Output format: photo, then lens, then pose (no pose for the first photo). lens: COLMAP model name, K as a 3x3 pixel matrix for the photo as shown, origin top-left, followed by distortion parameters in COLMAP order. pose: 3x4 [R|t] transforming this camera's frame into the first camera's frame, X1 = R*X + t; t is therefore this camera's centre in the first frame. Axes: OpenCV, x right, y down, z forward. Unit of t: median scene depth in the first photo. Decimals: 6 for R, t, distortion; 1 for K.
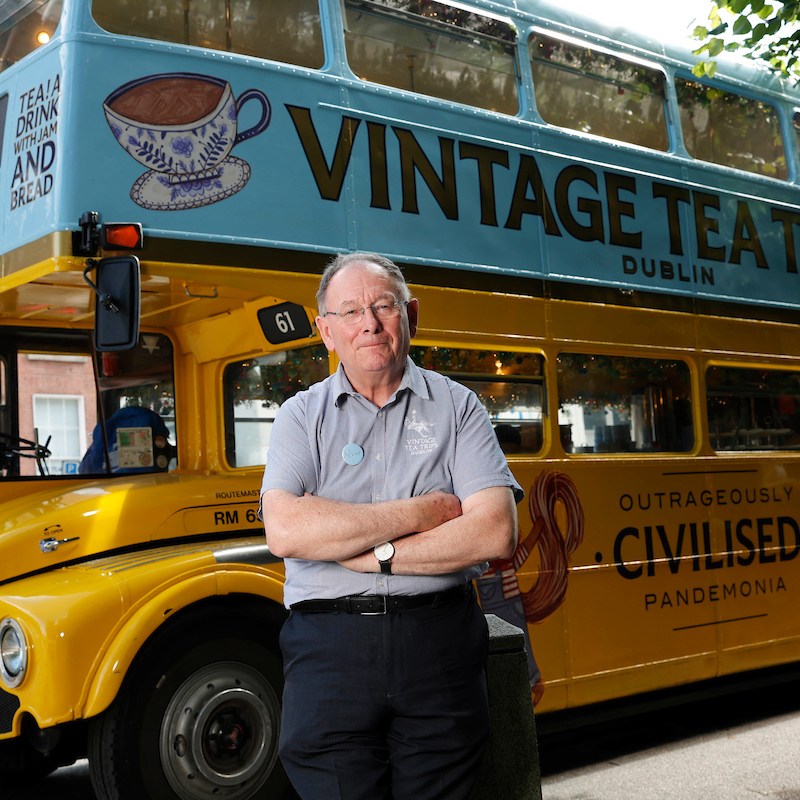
lens RADIAL K [[1271.7, 0, 424.5], [0, 1271.7, 400.0], [0, 0, 1]] dist [-0.002335, -0.050045]
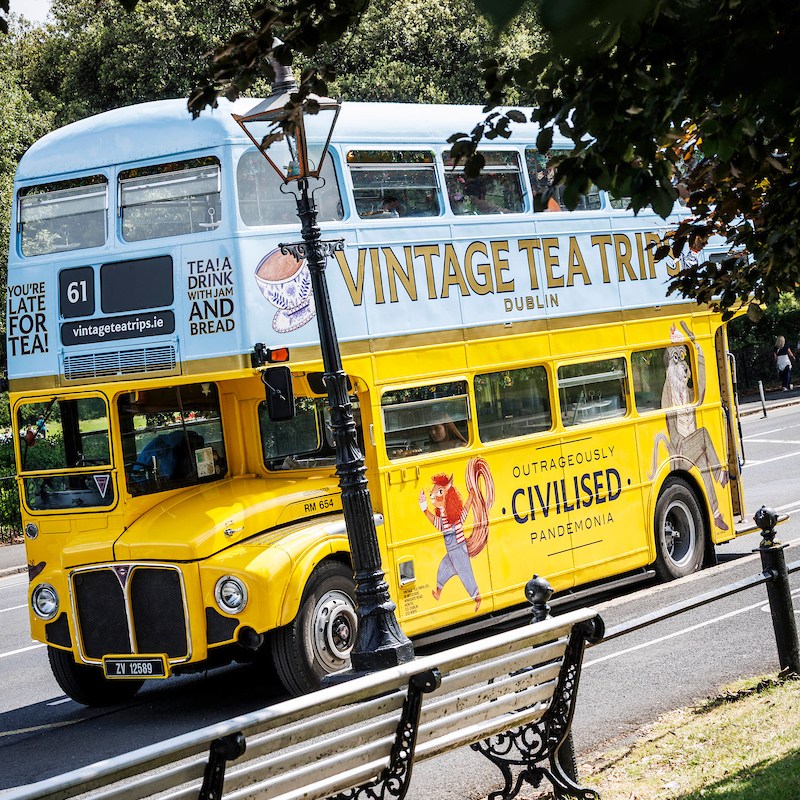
lens RADIAL K [[2285.4, 0, 400.4], [0, 2285.4, 400.5], [0, 0, 1]] dist [0.088856, 1.021349]
pose [[0.966206, -0.063830, 0.249745, -0.611376], [0.040216, 0.994320, 0.098543, -0.260956], [-0.254617, -0.085169, 0.963284, -1.466498]]
